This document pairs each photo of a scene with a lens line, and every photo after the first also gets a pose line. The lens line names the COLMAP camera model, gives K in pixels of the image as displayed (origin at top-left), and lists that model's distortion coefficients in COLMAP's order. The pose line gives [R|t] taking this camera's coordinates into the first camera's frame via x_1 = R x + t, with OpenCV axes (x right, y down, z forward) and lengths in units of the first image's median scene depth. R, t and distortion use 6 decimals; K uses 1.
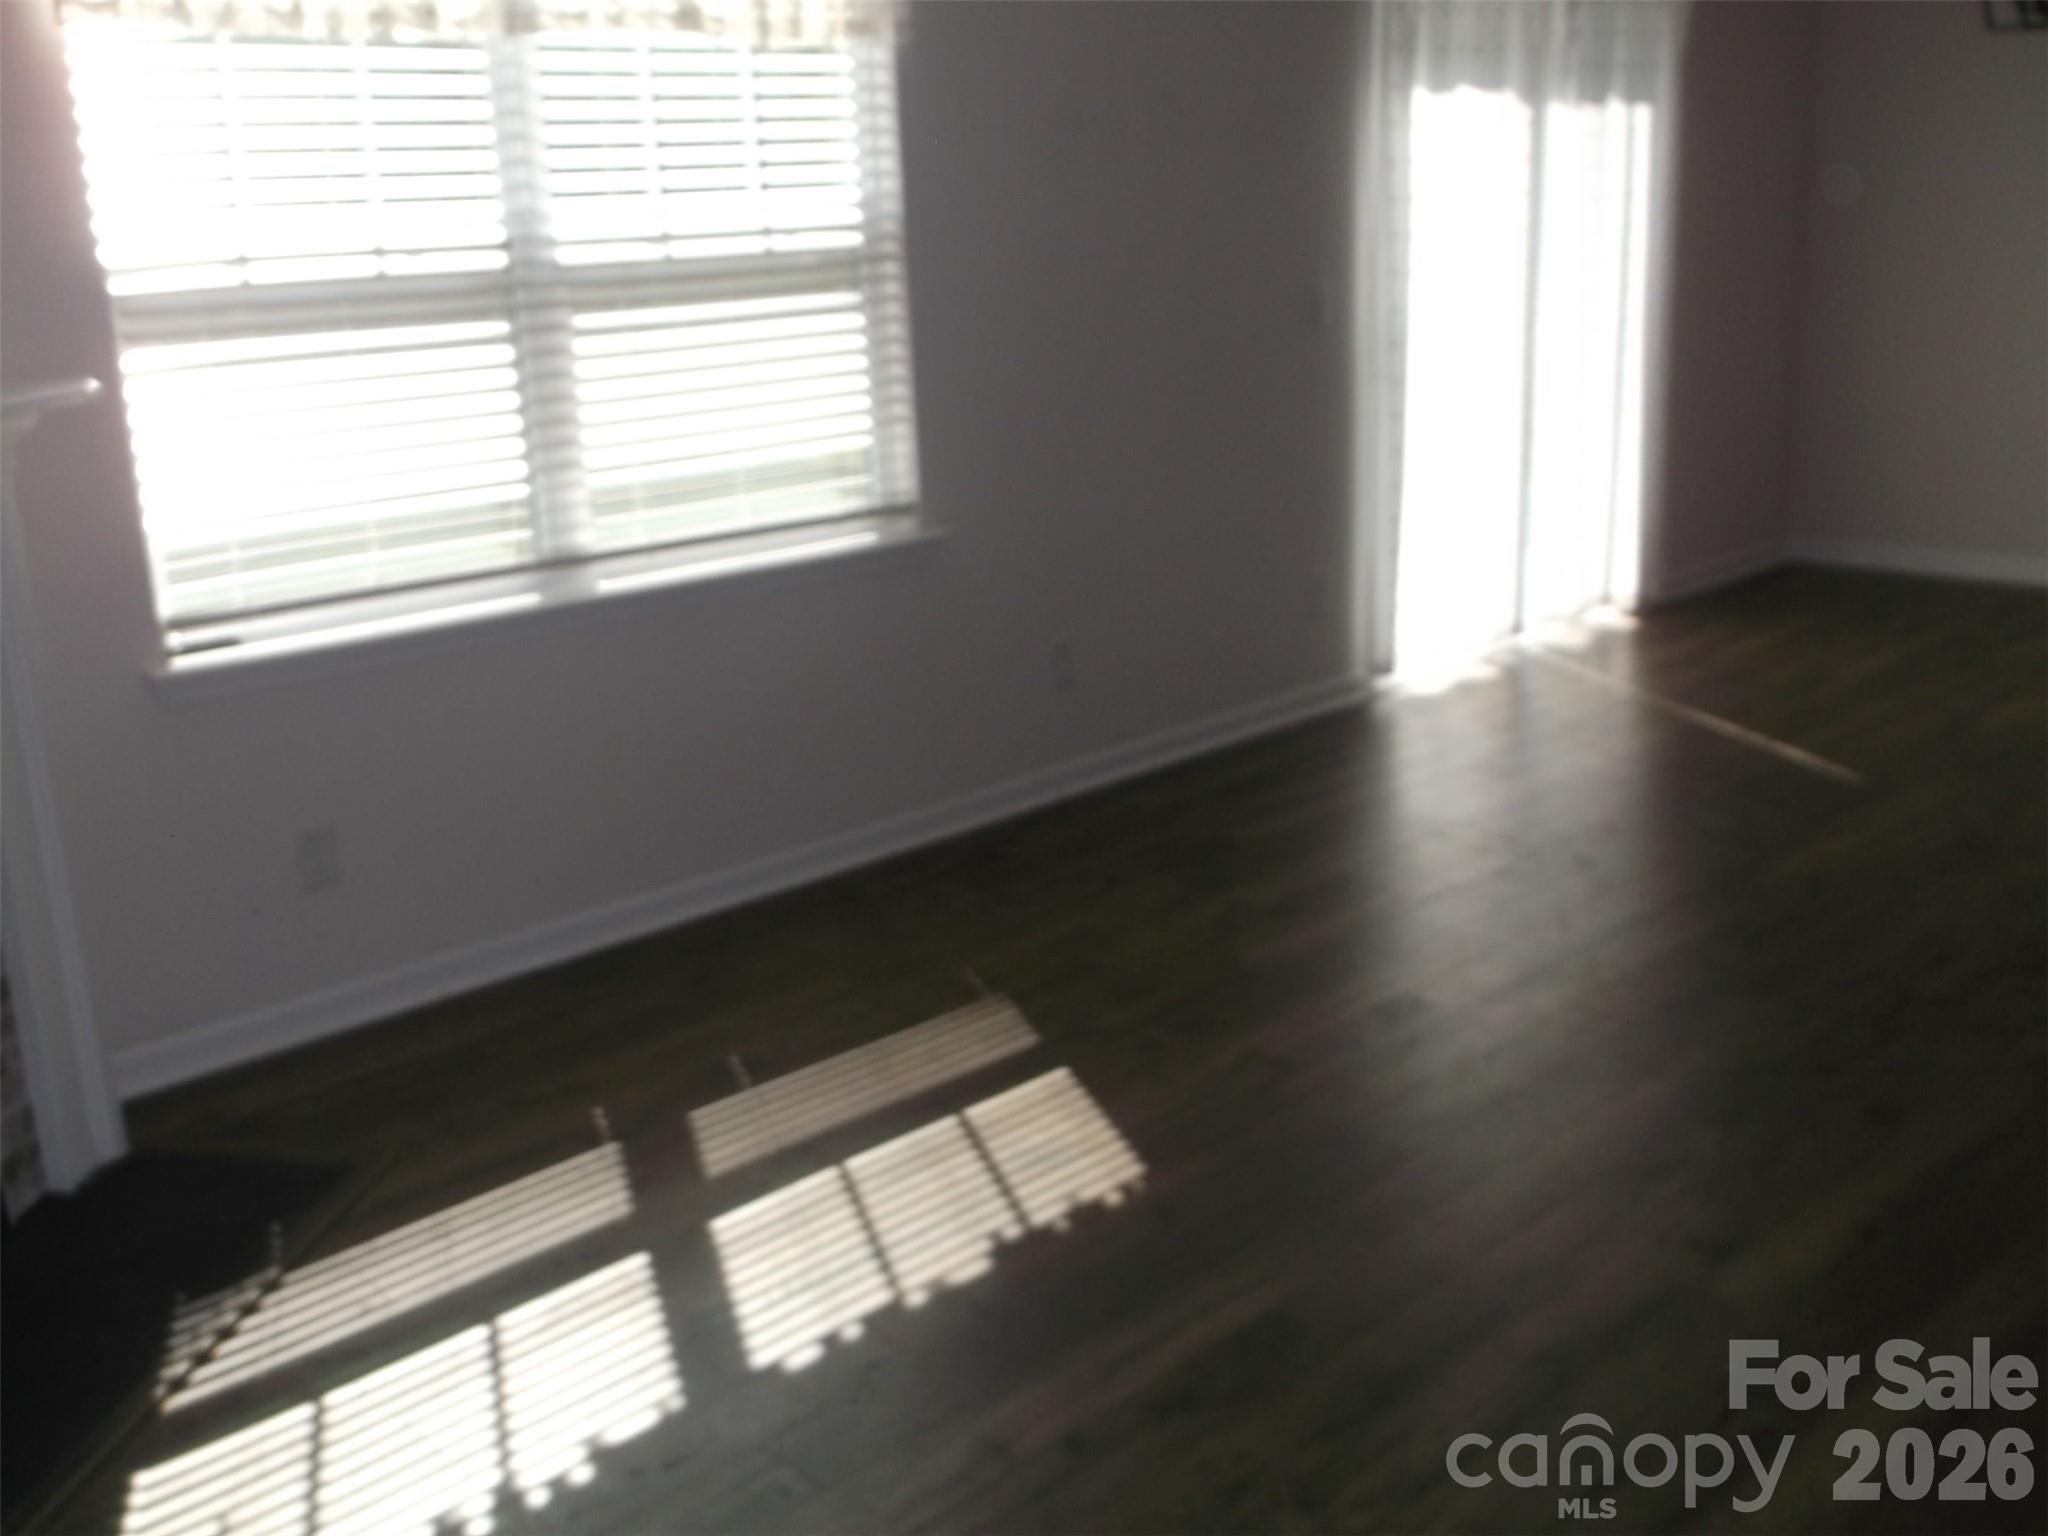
lens RADIAL K [[2013.2, 0, 1012.0], [0, 2013.2, 730.4], [0, 0, 1]] dist [0.021997, -0.010947]
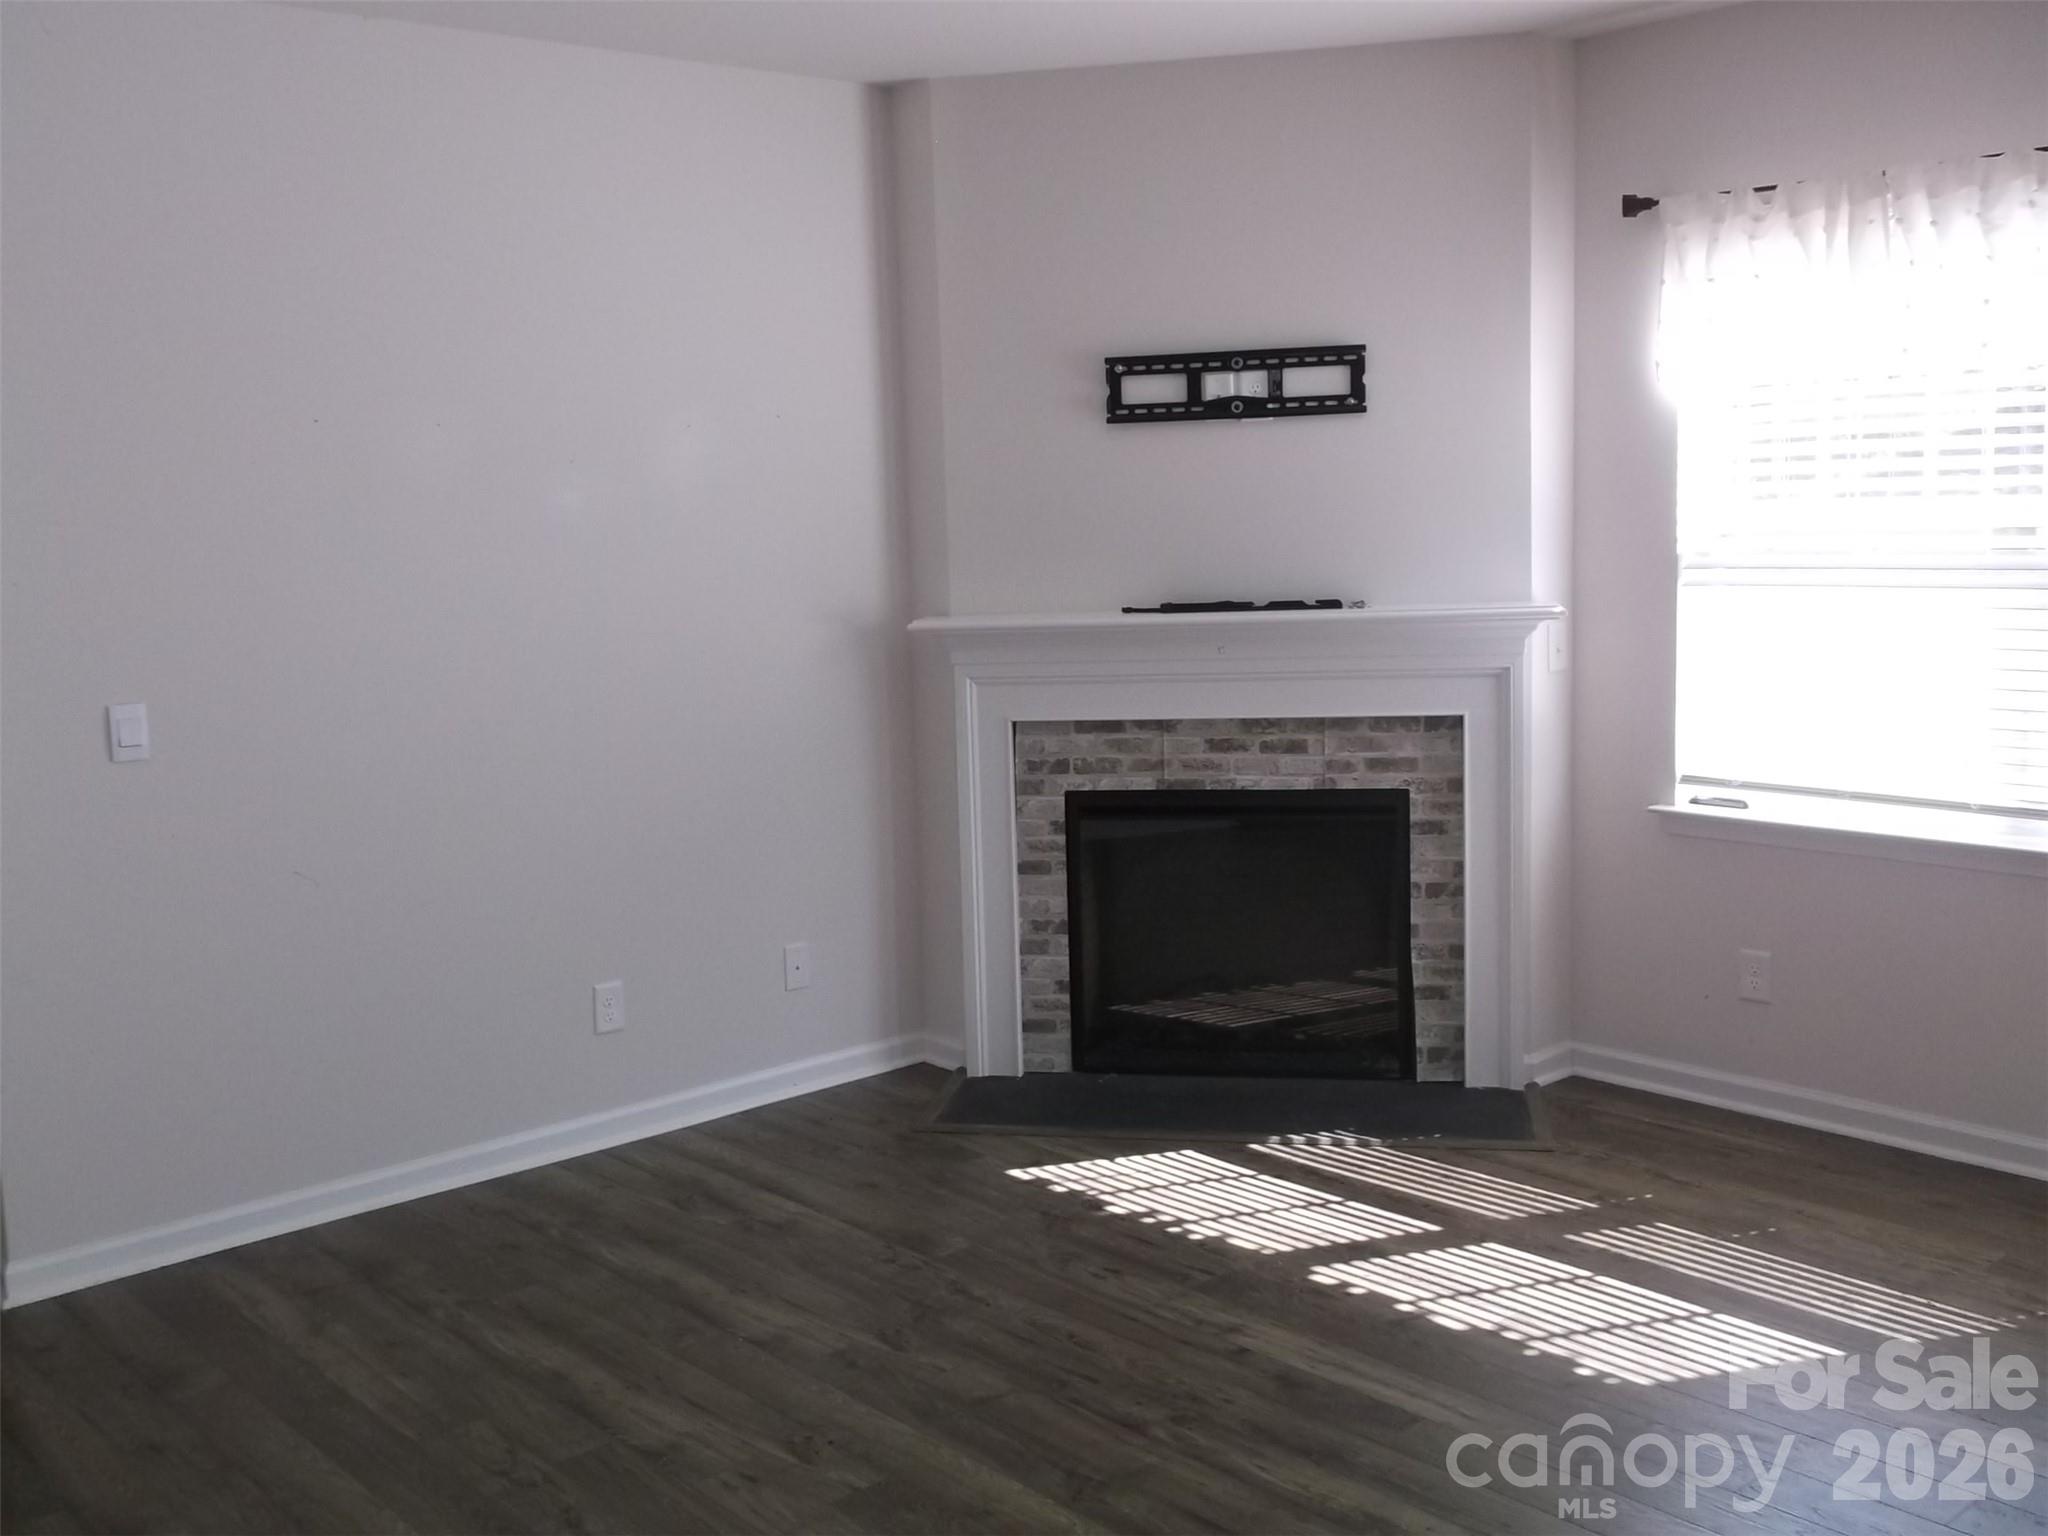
lens RADIAL K [[2013.2, 0, 1012.0], [0, 2013.2, 730.4], [0, 0, 1]] dist [0.021997, -0.010947]
pose [[-0.017310, 0.150385, -0.988476, 1.249373], [-0.242494, 0.958476, 0.150067, -0.230602], [0.969998, 0.242297, 0.019876, 0.630730]]
